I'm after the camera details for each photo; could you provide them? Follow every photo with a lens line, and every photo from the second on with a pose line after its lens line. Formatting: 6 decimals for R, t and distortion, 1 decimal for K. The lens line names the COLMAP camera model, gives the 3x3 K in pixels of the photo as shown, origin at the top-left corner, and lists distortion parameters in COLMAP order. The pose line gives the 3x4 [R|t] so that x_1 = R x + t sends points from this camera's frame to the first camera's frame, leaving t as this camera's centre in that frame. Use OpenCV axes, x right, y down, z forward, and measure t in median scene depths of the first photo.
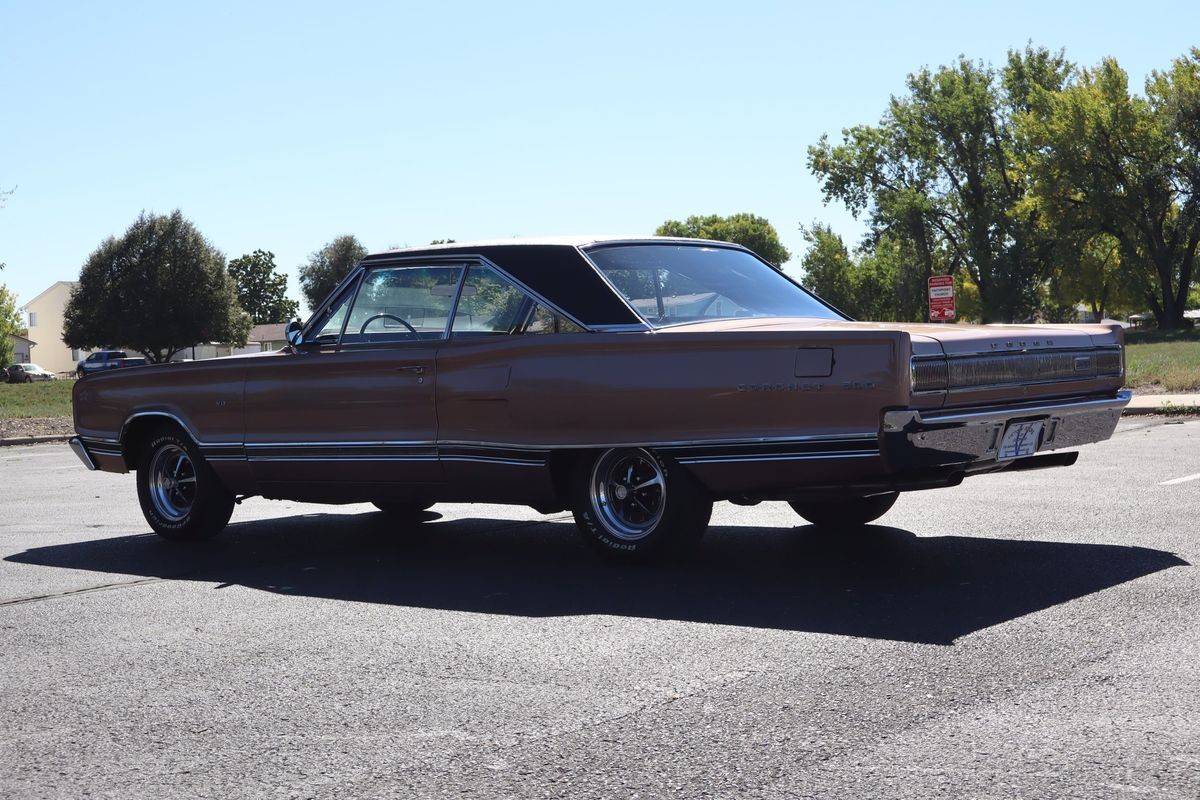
lens RADIAL K [[1821.8, 0, 600.0], [0, 1821.8, 400.0], [0, 0, 1]] dist [0.003487, -0.002349]
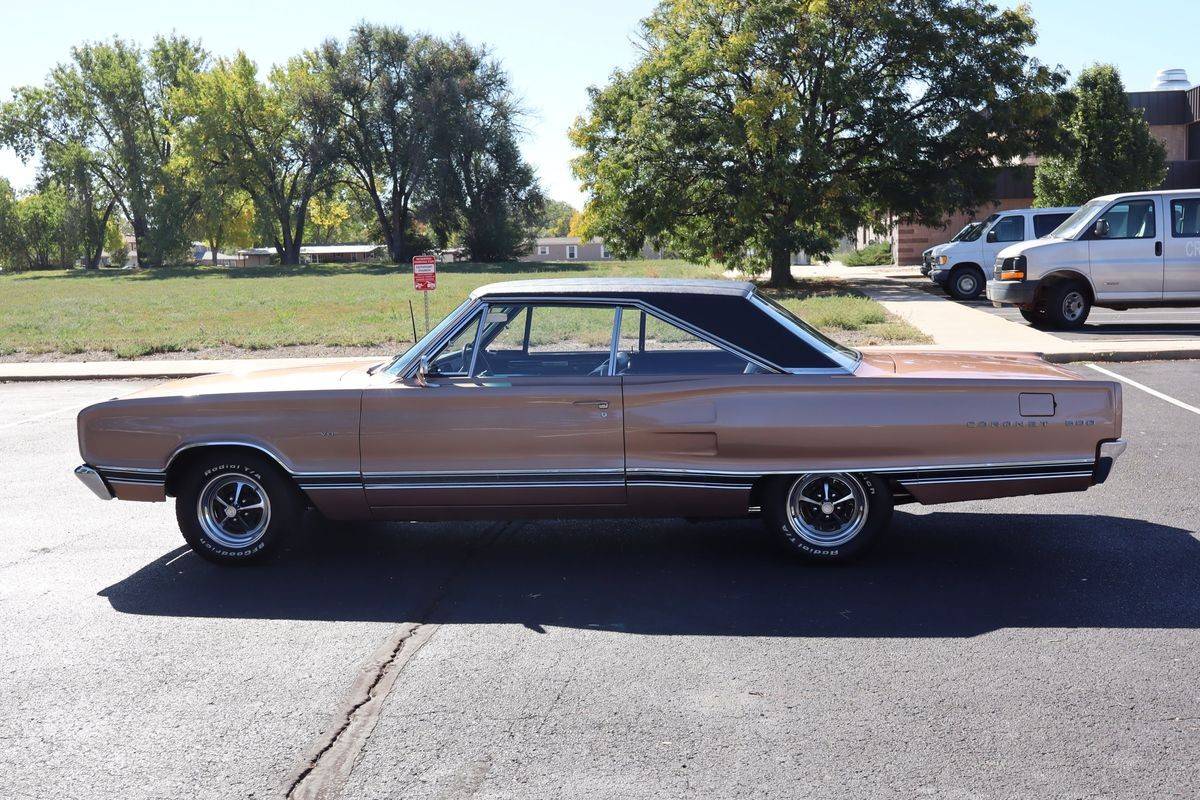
lens RADIAL K [[1387.6, 0, 600.0], [0, 1387.6, 400.0], [0, 0, 1]] dist [0.017248, -0.015145]
pose [[0.824378, -0.040392, 0.564596, -0.068955], [0.001460, 0.997599, 0.069238, -0.009326], [-0.566037, -0.056254, 0.822458, 0.036545]]
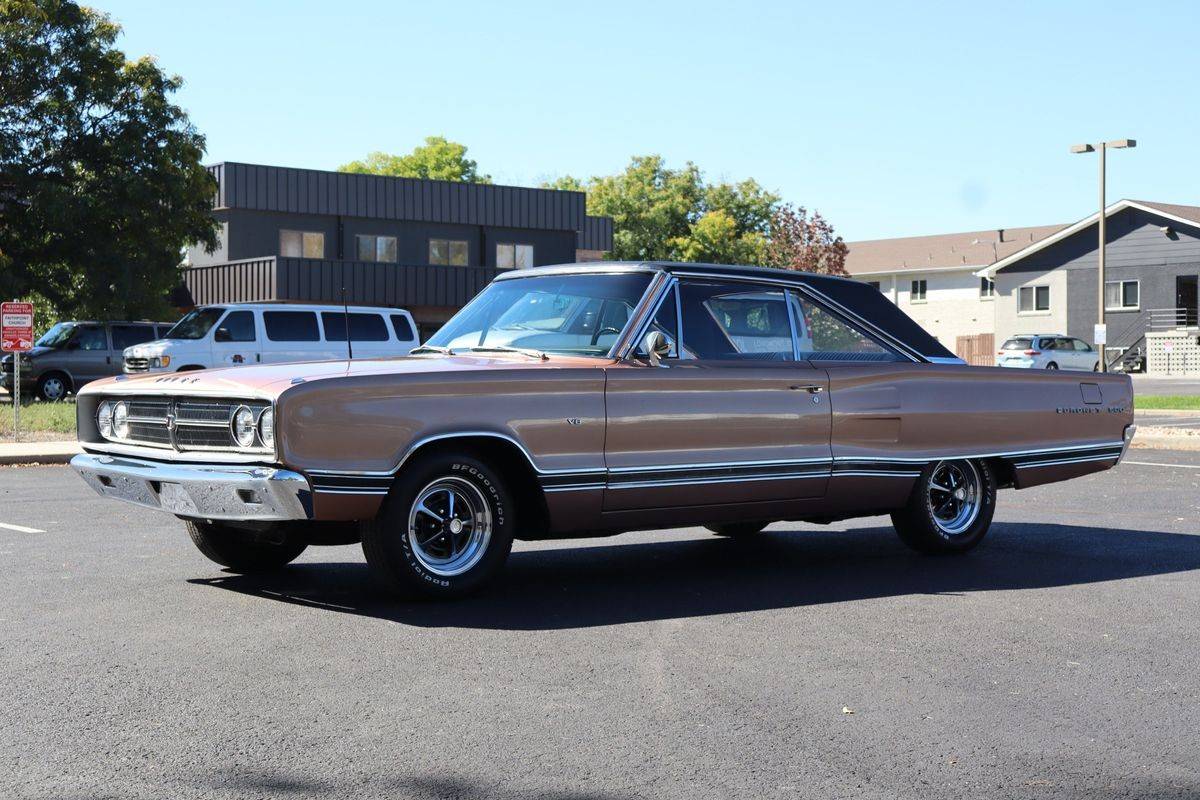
lens RADIAL K [[1838.9, 0, 600.0], [0, 1838.9, 400.0], [0, 0, 1]] dist [0.017489, -0.043662]
pose [[0.145141, 0.033750, 0.988835, -0.138791], [0.005489, 0.999375, -0.034916, 0.003061], [-0.989396, 0.010495, 0.144865, 0.116070]]
